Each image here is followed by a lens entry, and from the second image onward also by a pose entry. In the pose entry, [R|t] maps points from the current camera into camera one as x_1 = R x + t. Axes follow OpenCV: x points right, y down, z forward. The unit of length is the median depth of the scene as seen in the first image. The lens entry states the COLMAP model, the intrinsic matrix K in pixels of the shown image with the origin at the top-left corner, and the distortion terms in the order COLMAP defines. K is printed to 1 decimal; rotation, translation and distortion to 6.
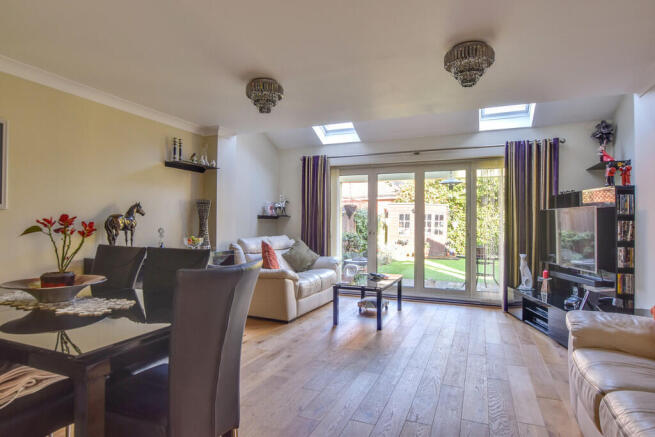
lens RADIAL K [[372.9, 0, 325.8], [0, 372.9, 223.9], [0, 0, 1]] dist [-0.003738, 0.001992]
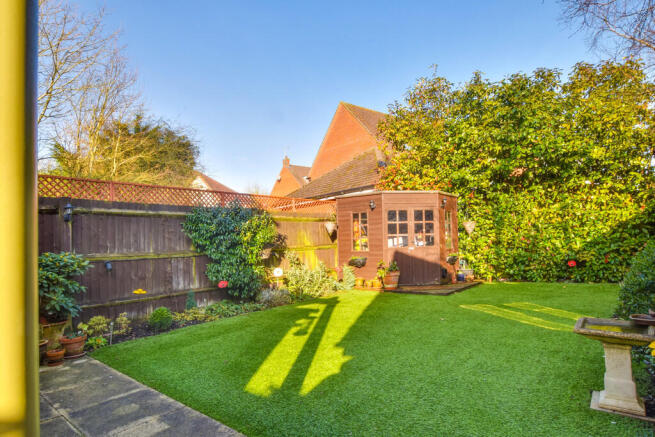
lens RADIAL K [[372.9, 0, 325.8], [0, 372.9, 223.9], [0, 0, 1]] dist [-0.003738, 0.001992]
pose [[0.951952, -0.055771, -0.301125, 0.884478], [0.046436, 0.998195, -0.038076, 0.027112], [0.302705, 0.022264, 0.952824, 1.138154]]
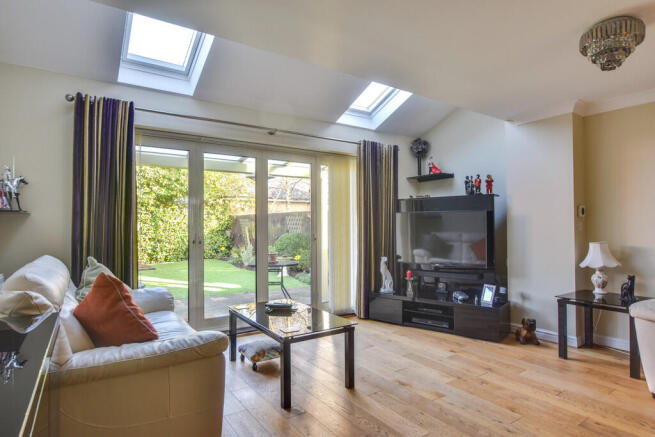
lens RADIAL K [[372.9, 0, 325.8], [0, 372.9, 223.9], [0, 0, 1]] dist [-0.003738, 0.001992]
pose [[0.572155, 0.003268, 0.820139, -0.291996], [0.002012, 0.999983, -0.005388, -0.002891], [-0.820143, 0.004733, 0.572139, 0.459812]]
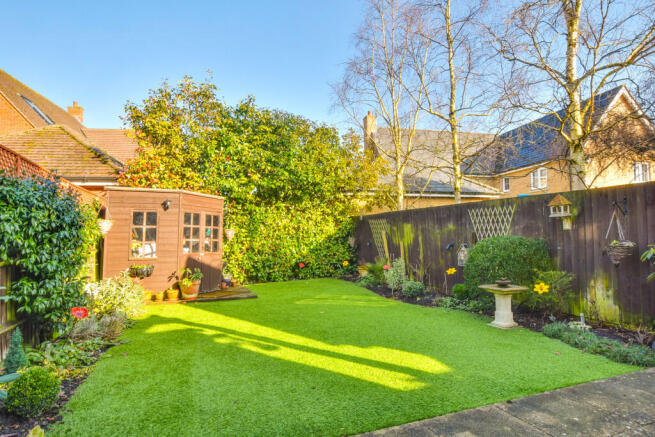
lens RADIAL K [[372.9, 0, 325.8], [0, 372.9, 223.9], [0, 0, 1]] dist [-0.003738, 0.001992]
pose [[0.737927, 0.010460, 0.674800, 0.159094], [0.015337, 0.999362, -0.032263, 0.021408], [-0.674707, 0.034158, 0.737295, 1.301947]]
